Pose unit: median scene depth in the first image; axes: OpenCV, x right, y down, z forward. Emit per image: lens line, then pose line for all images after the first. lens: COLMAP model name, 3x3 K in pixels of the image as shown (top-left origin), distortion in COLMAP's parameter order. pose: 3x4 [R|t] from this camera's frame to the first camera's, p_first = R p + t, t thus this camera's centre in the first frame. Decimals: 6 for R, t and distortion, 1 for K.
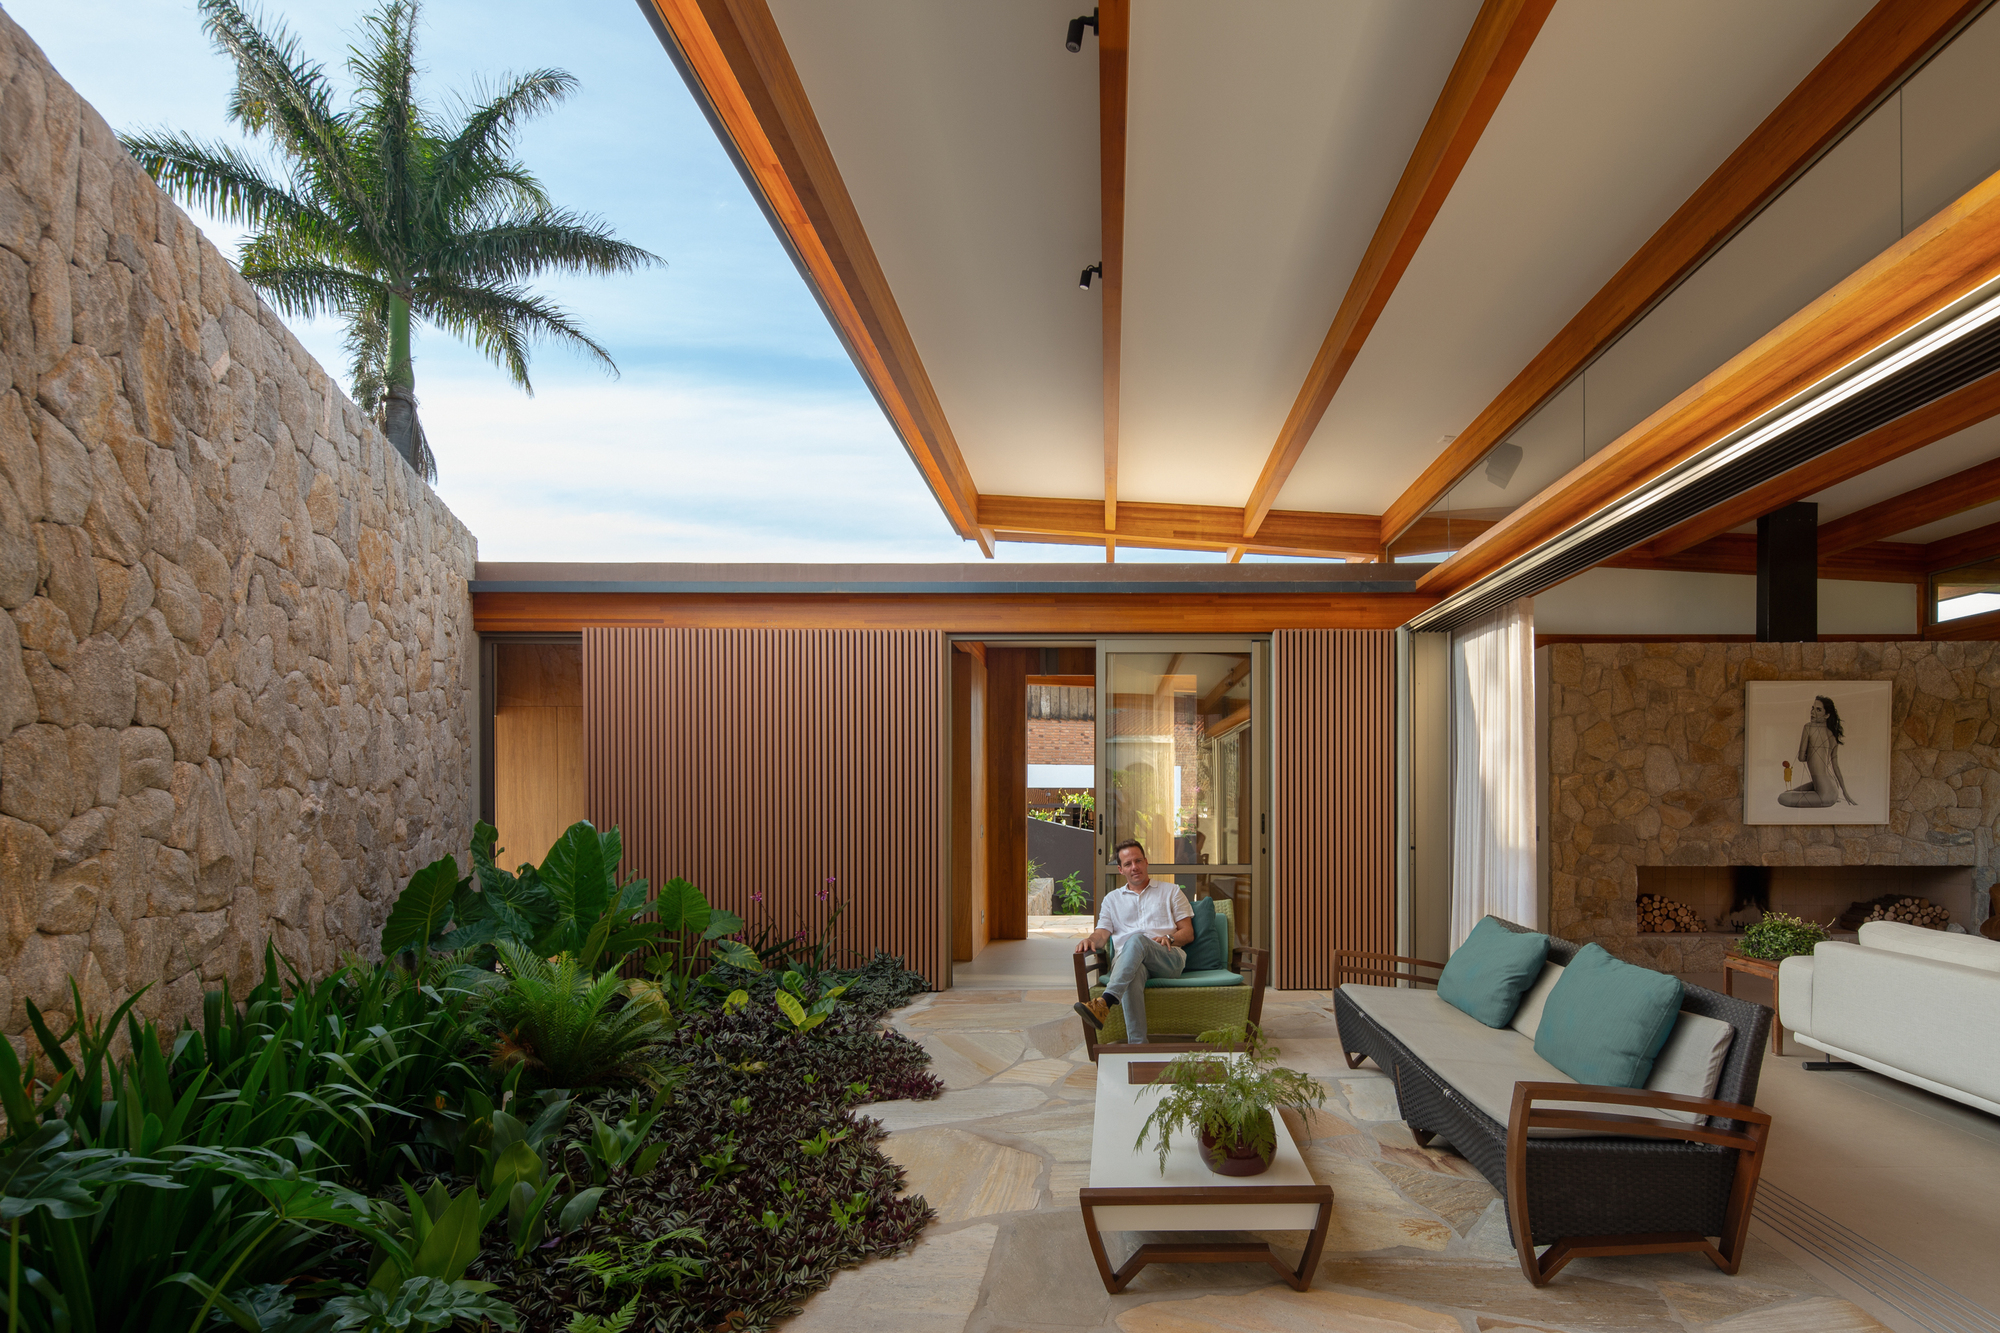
lens RADIAL K [[999.7, 0, 1042.7], [0, 999.7, 806.2], [0, 0, 1]] dist [0.007091, 0.000699]
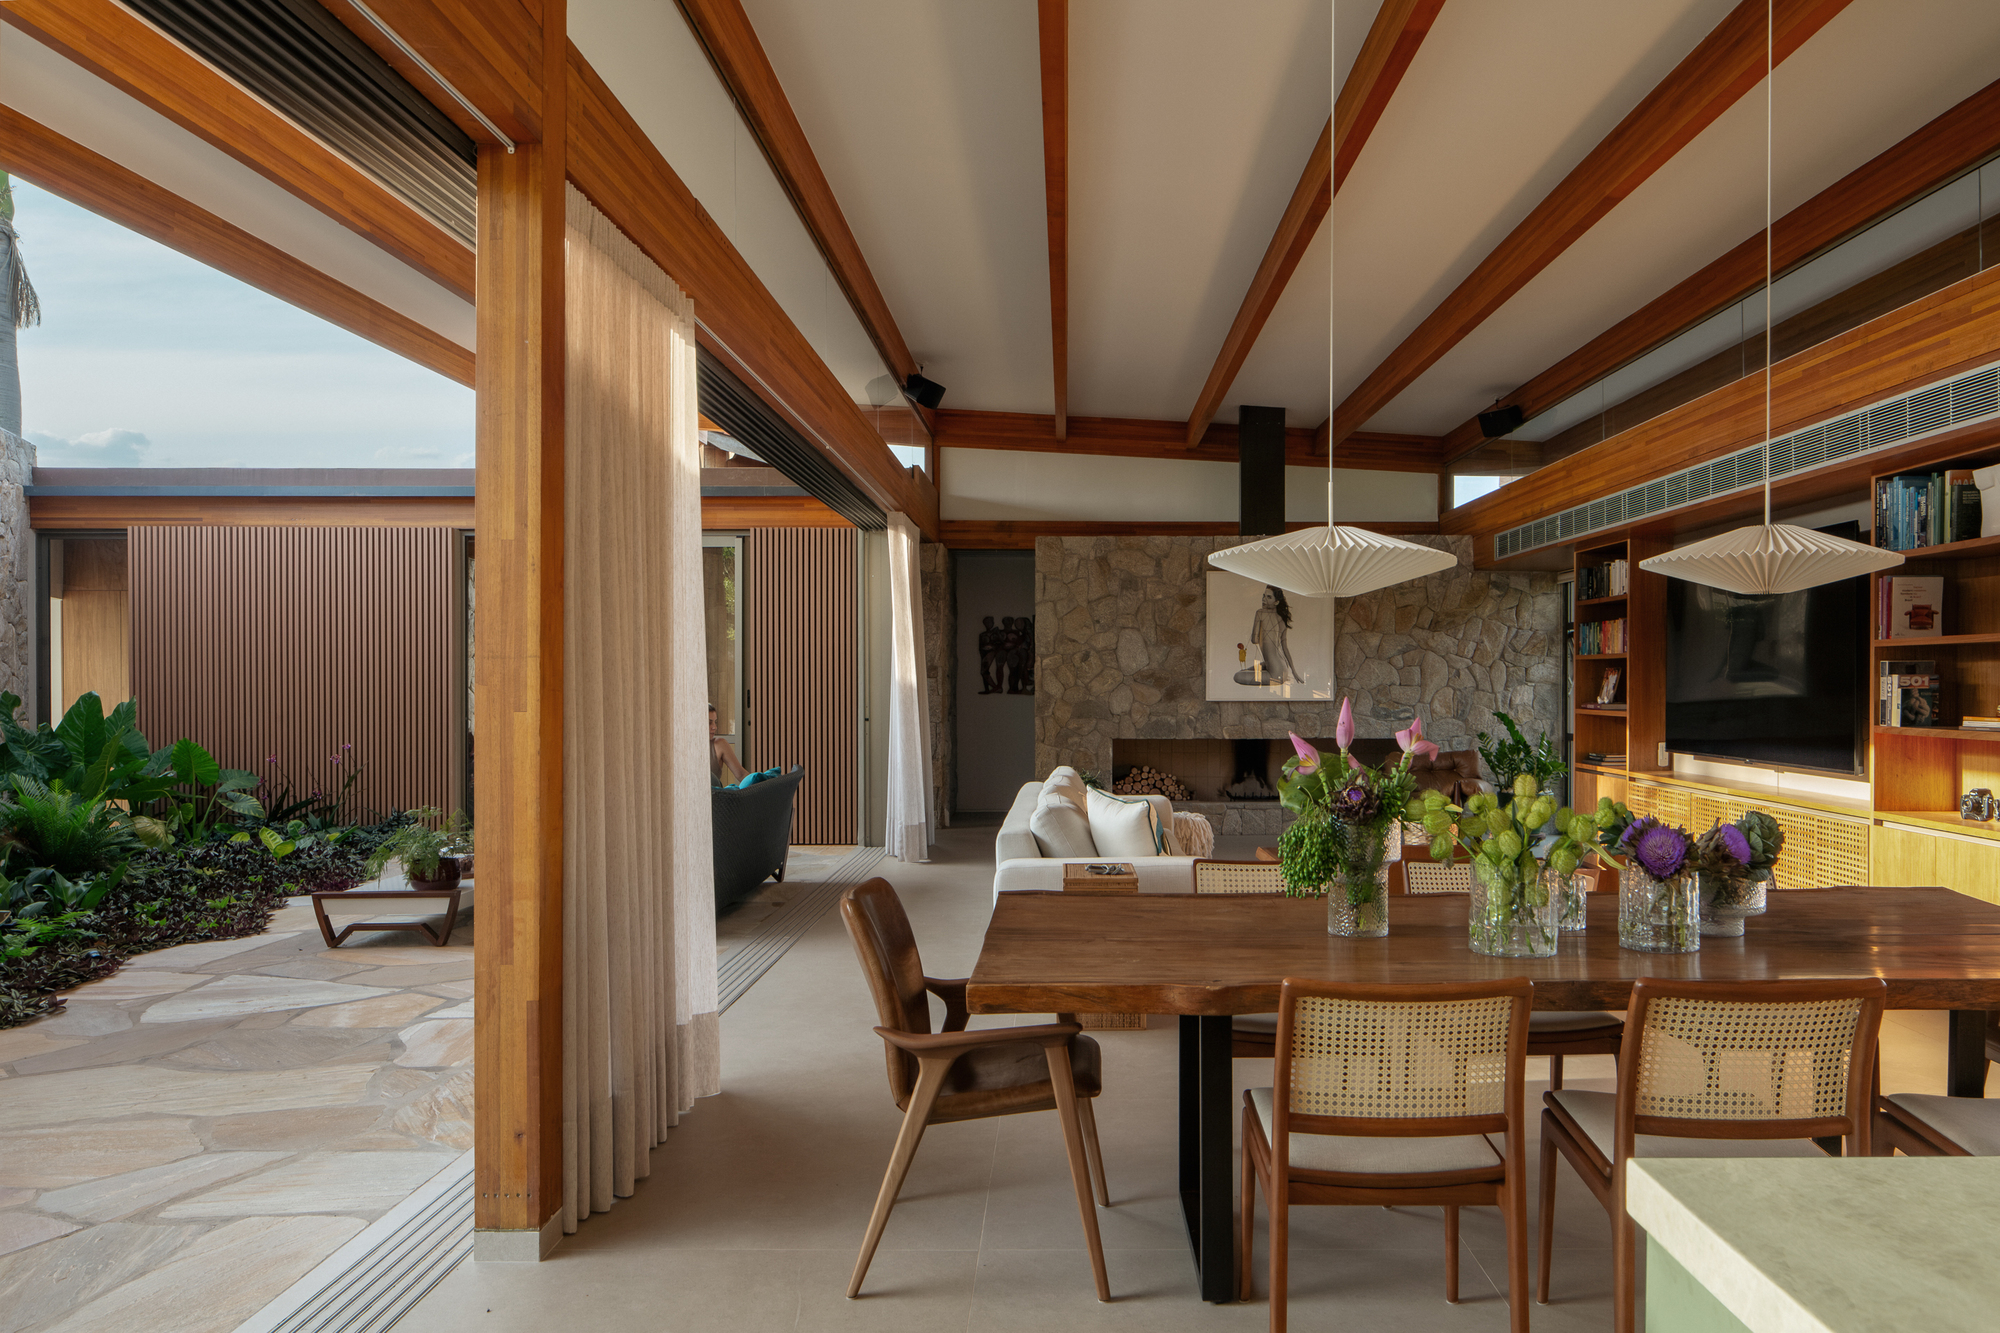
lens RADIAL K [[1414.8, 0, 995.5], [0, 1414.8, 712.5], [0, 0, 1]] dist [-0.002512, 0.001441]
pose [[0.999746, -0.000153, 0.022549, 0.431305], [-0.000134, 0.999919, 0.012708, 0.011375], [-0.022549, -0.012708, 0.999665, -0.553945]]
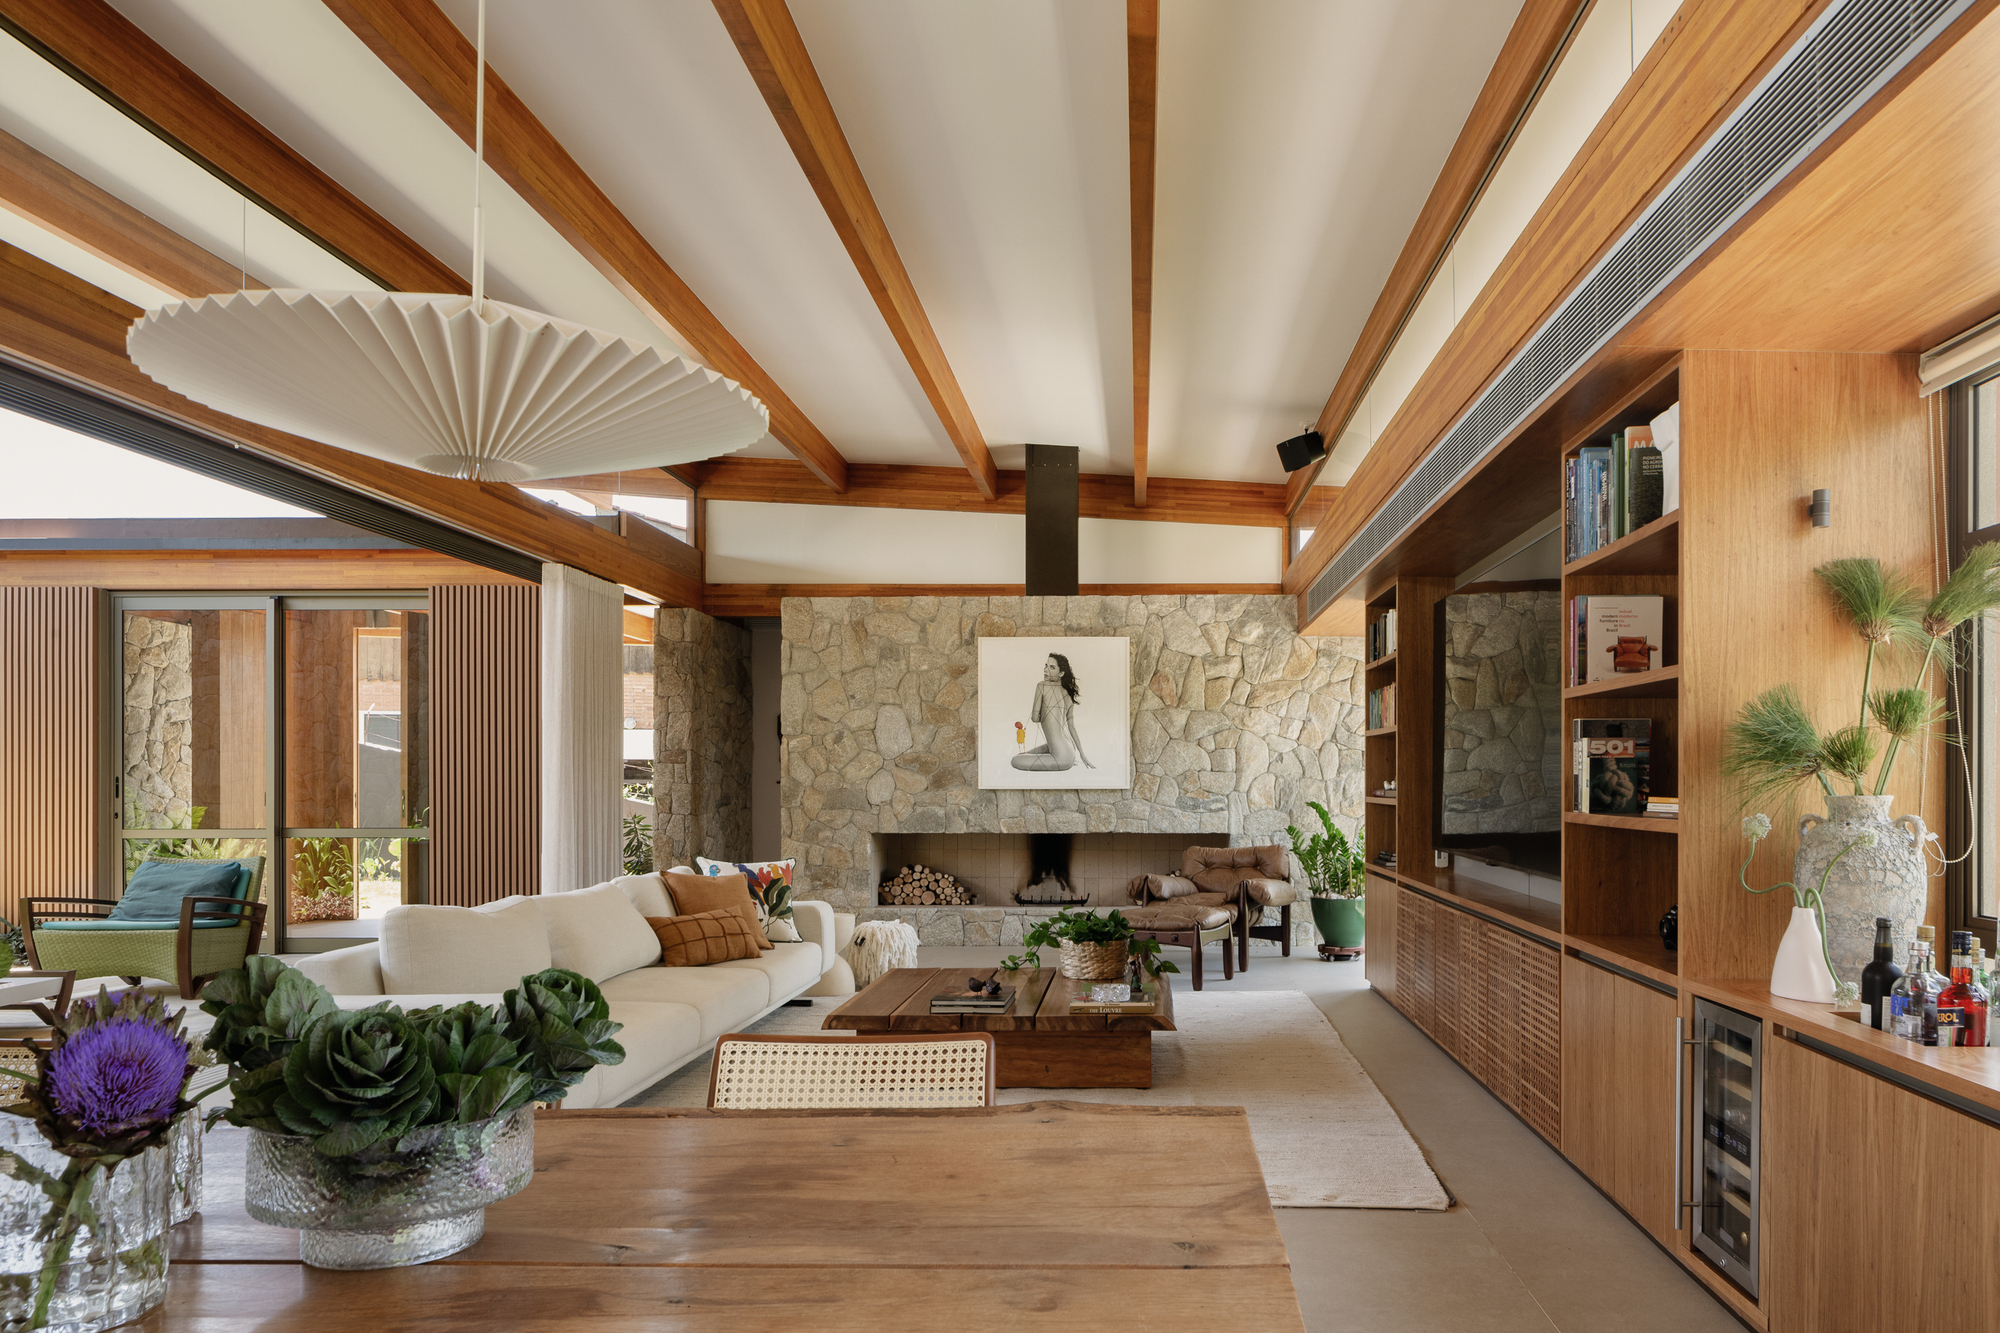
lens RADIAL K [[1392.6, 0, 993.1], [0, 1392.6, 793.4], [0, 0, 1]] dist [-0.006734, 0.036384]
pose [[0.999663, 0.001414, -0.025908, 0.745064], [-0.001406, 0.999999, 0.000342, 0.021964], [0.025909, -0.000306, 0.999664, -0.309966]]
